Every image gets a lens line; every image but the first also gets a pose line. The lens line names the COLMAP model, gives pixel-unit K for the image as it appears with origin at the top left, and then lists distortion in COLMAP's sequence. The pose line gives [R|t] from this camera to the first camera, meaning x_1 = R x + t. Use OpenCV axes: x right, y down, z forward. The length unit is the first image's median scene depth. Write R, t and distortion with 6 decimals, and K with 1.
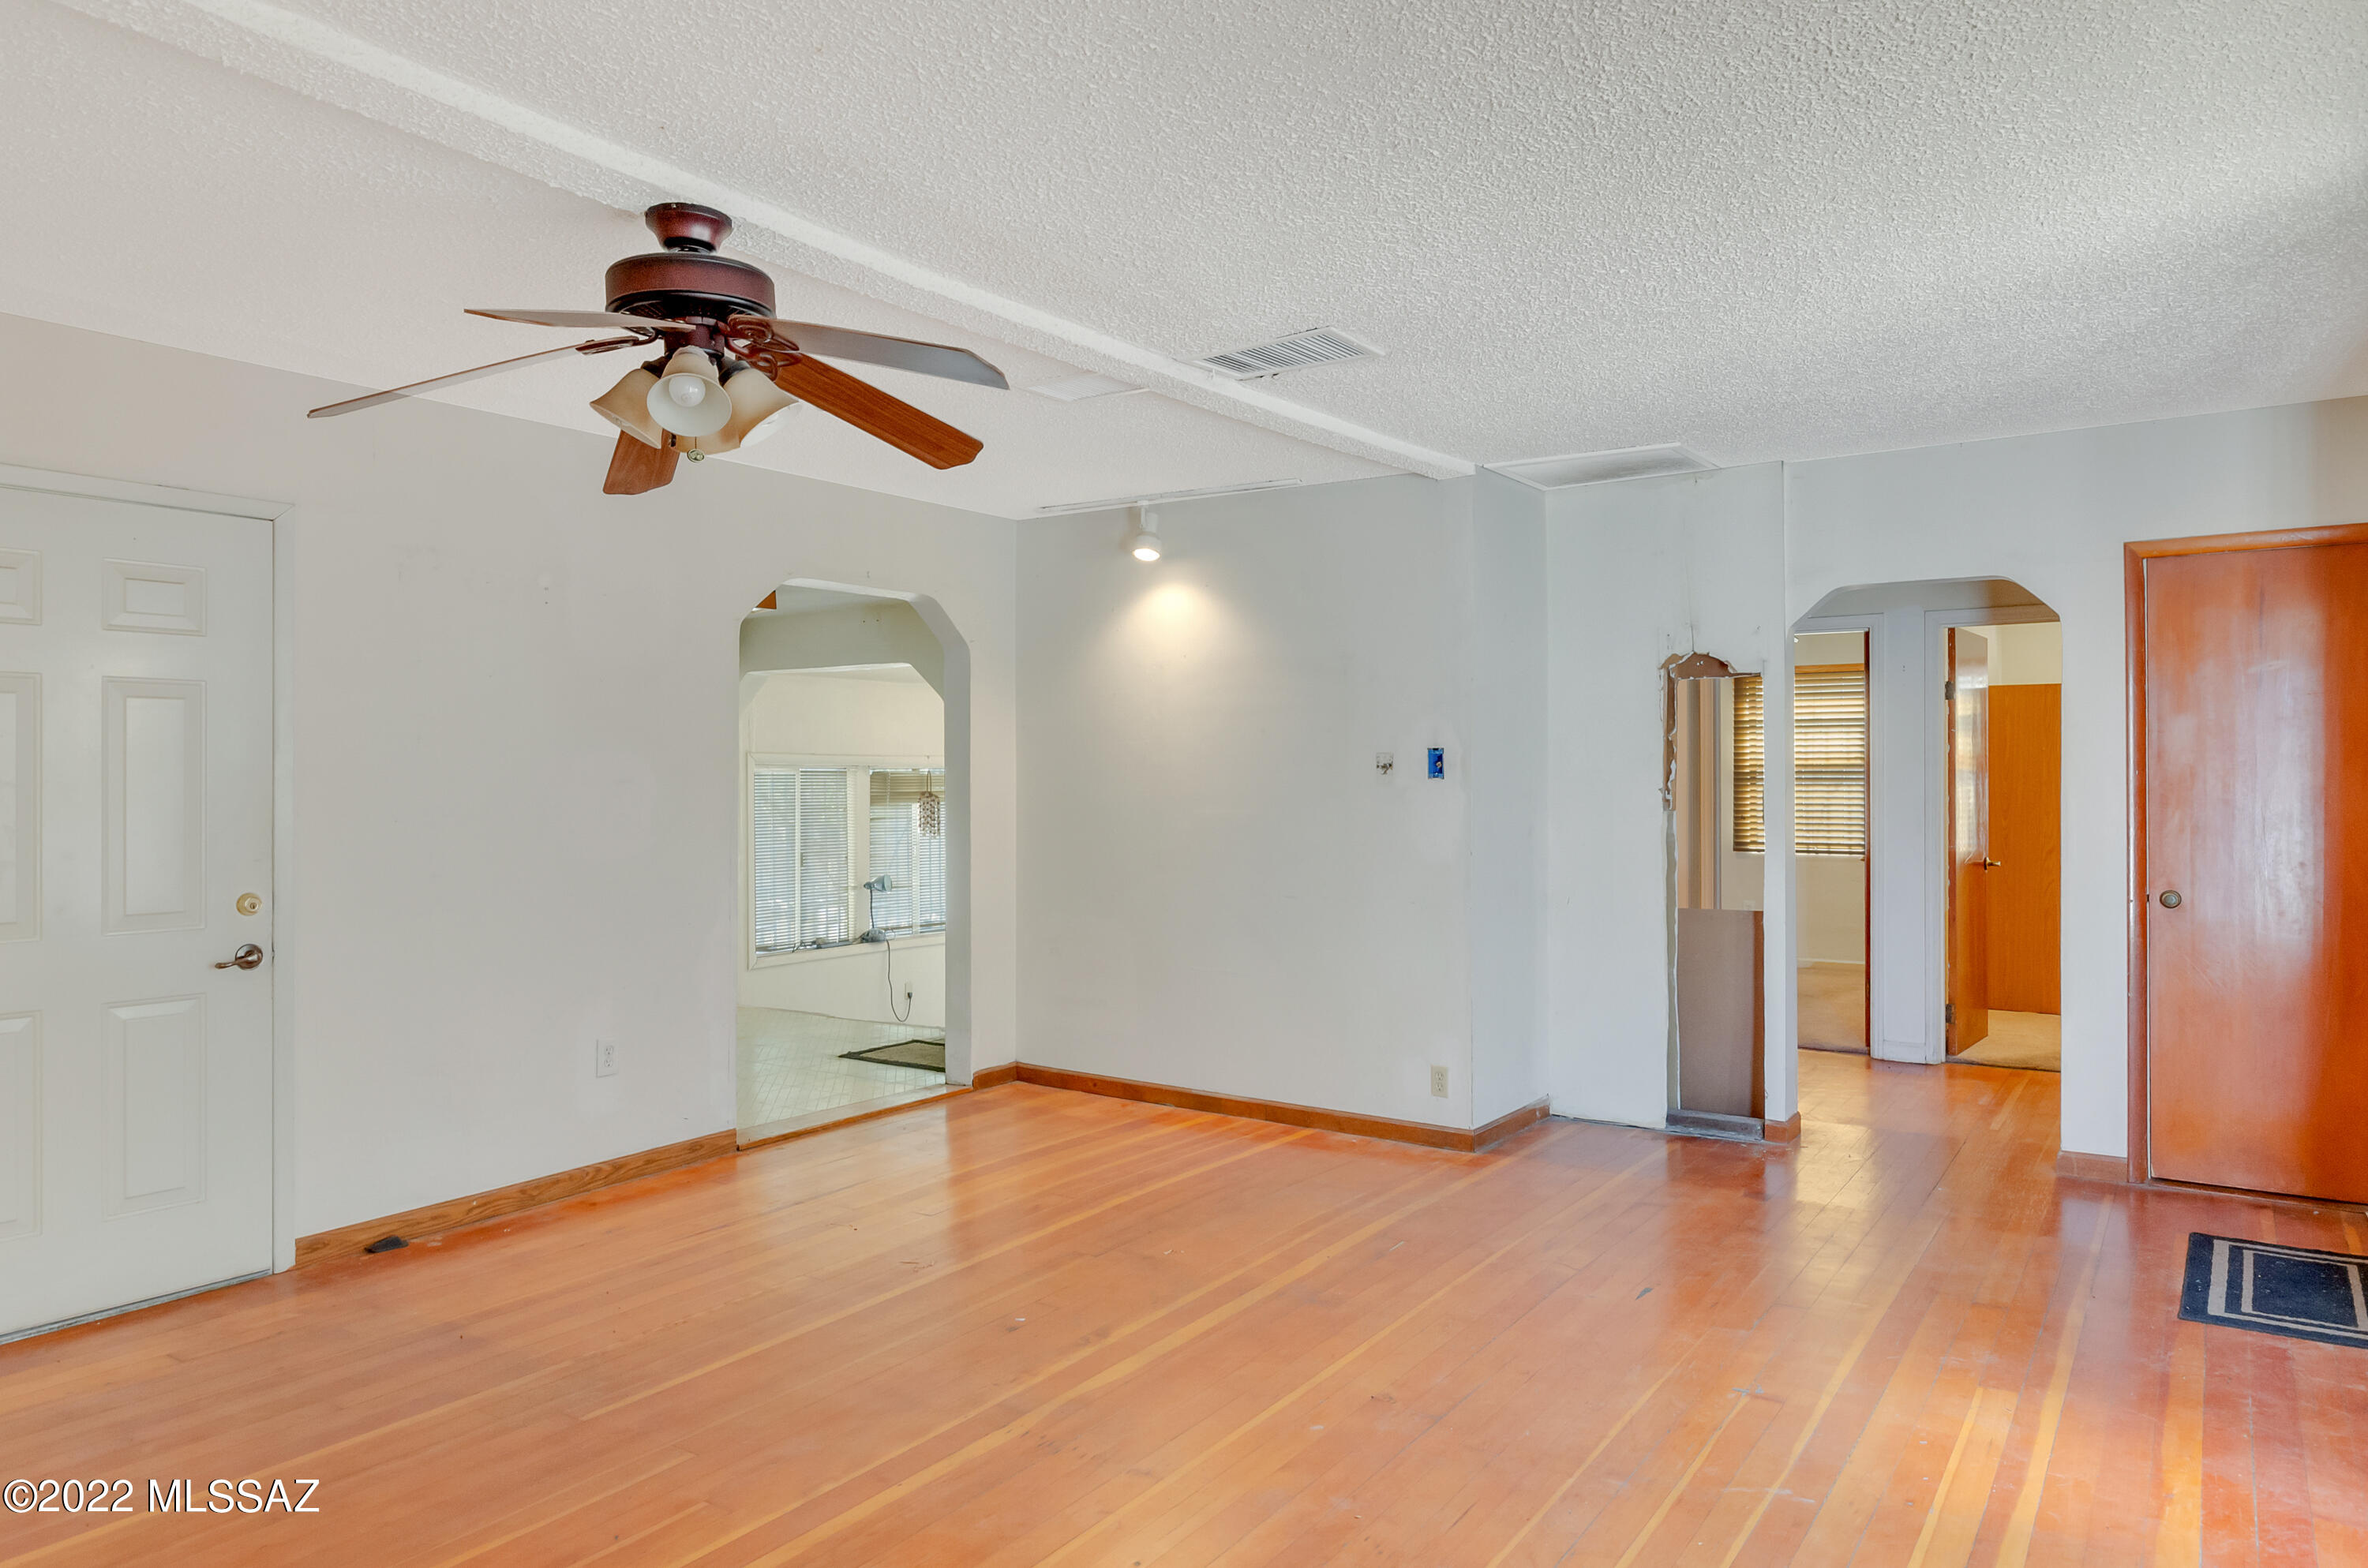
lens RADIAL K [[1503.4, 0, 1183.9], [0, 1503.4, 784.3], [0, 0, 1]] dist [-0.007901, 0.003570]
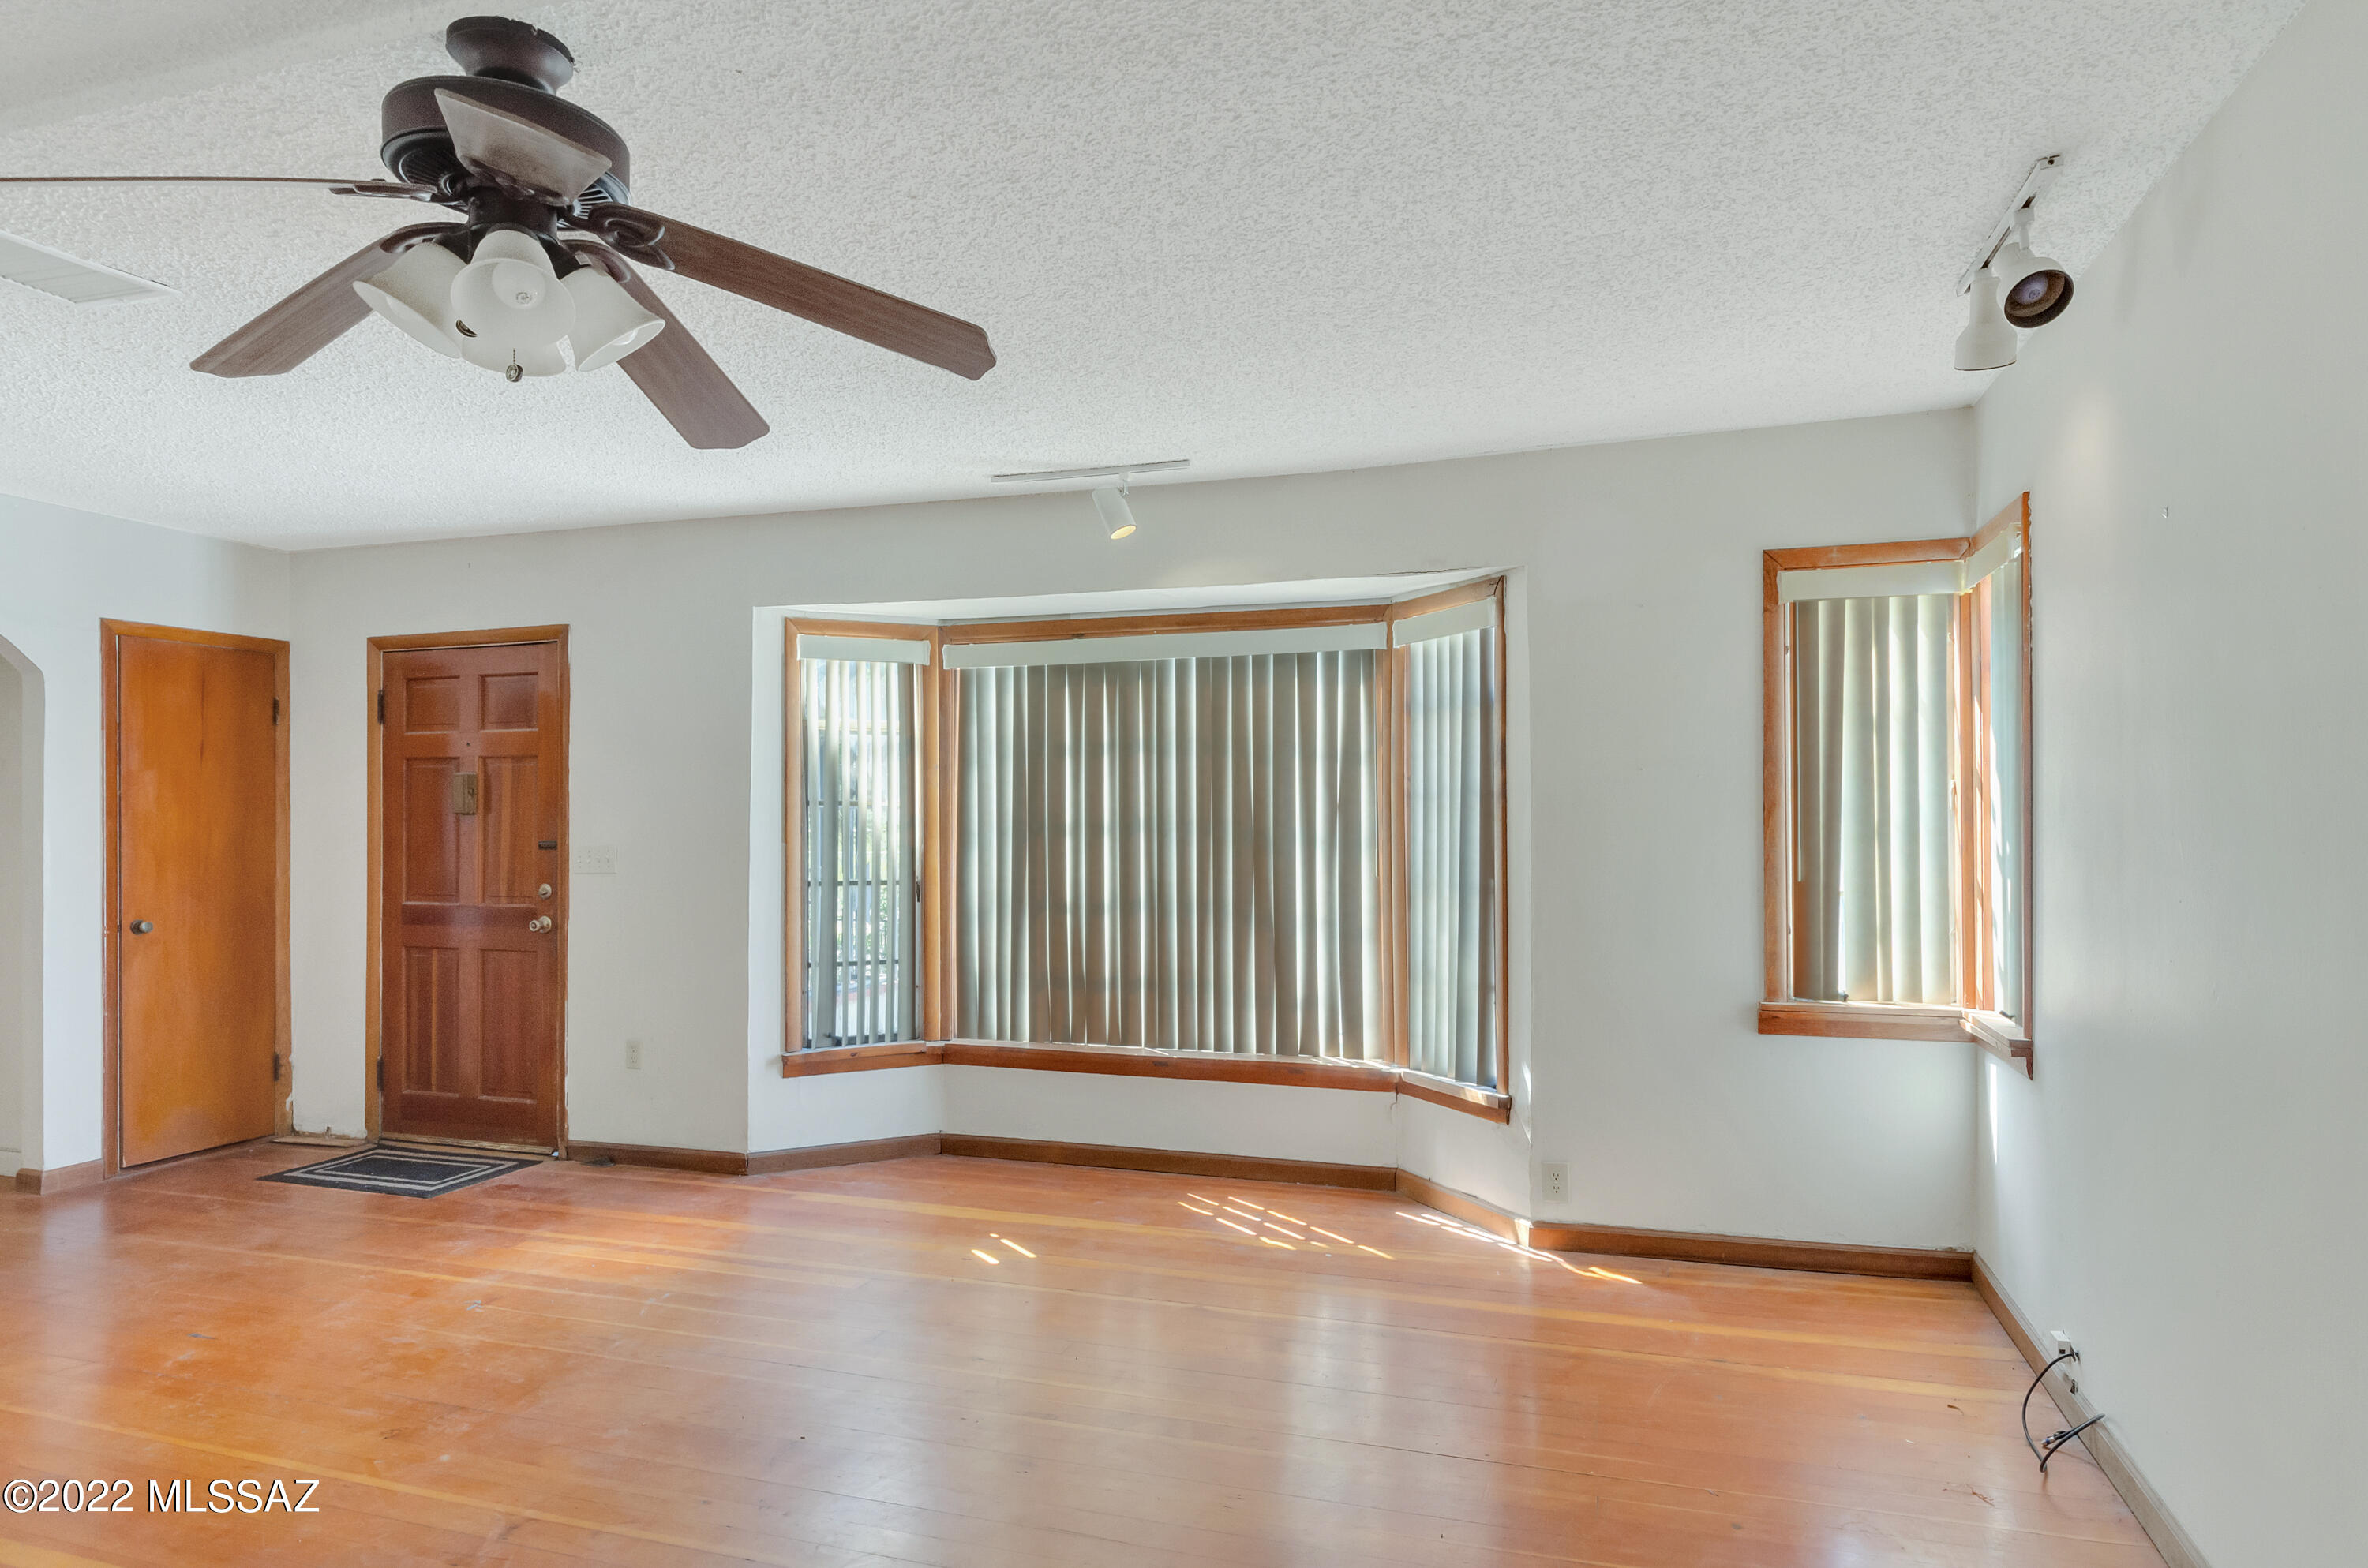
lens RADIAL K [[1383.4, 0, 1195.9], [0, 1383.4, 815.8], [0, 0, 1]] dist [0.009565, -0.000456]
pose [[-0.281132, 0.006965, 0.959644, -0.903452], [0.008310, 0.999954, -0.004823, 0.001779], [-0.959633, 0.006618, -0.281177, 0.726976]]
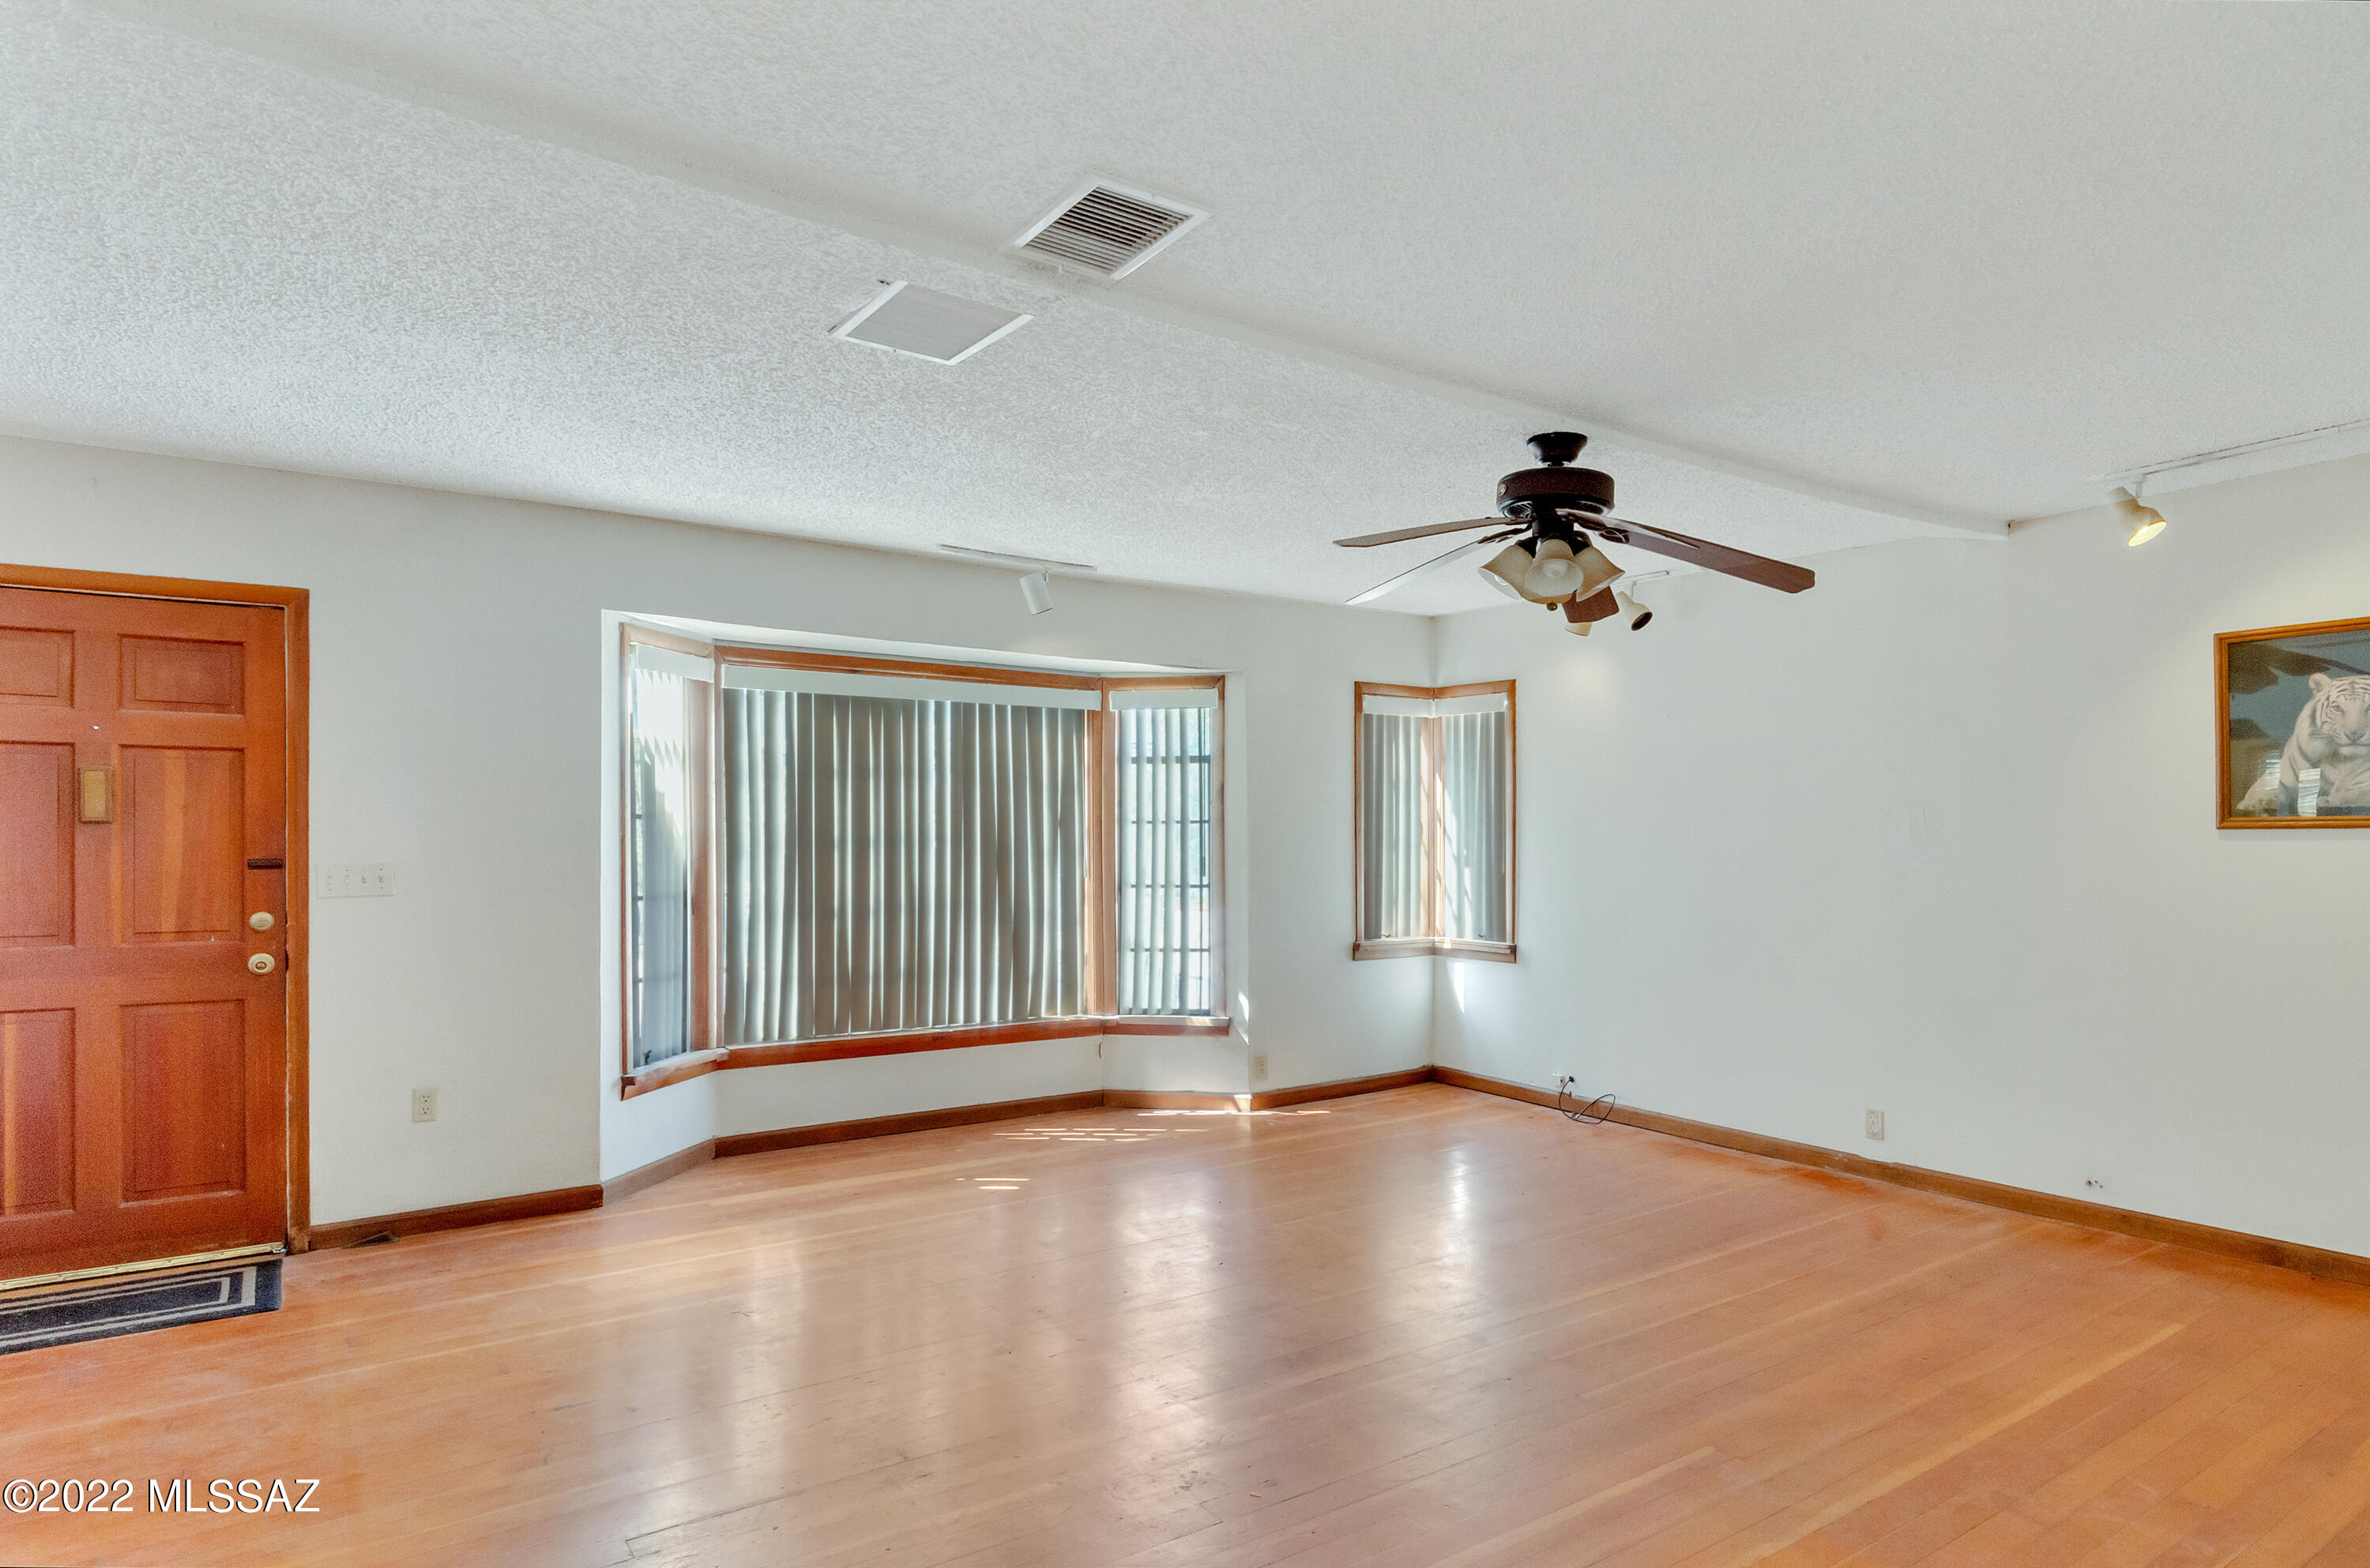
lens RADIAL K [[1384.7, 0, 1224.2], [0, 1384.7, 850.8], [0, 0, 1]] dist [0.009565, -0.000456]
pose [[-0.945323, -0.002810, 0.326123, -0.392330], [0.002054, 0.999892, 0.014568, -0.006620], [-0.326129, 0.014441, -0.945215, 1.926613]]
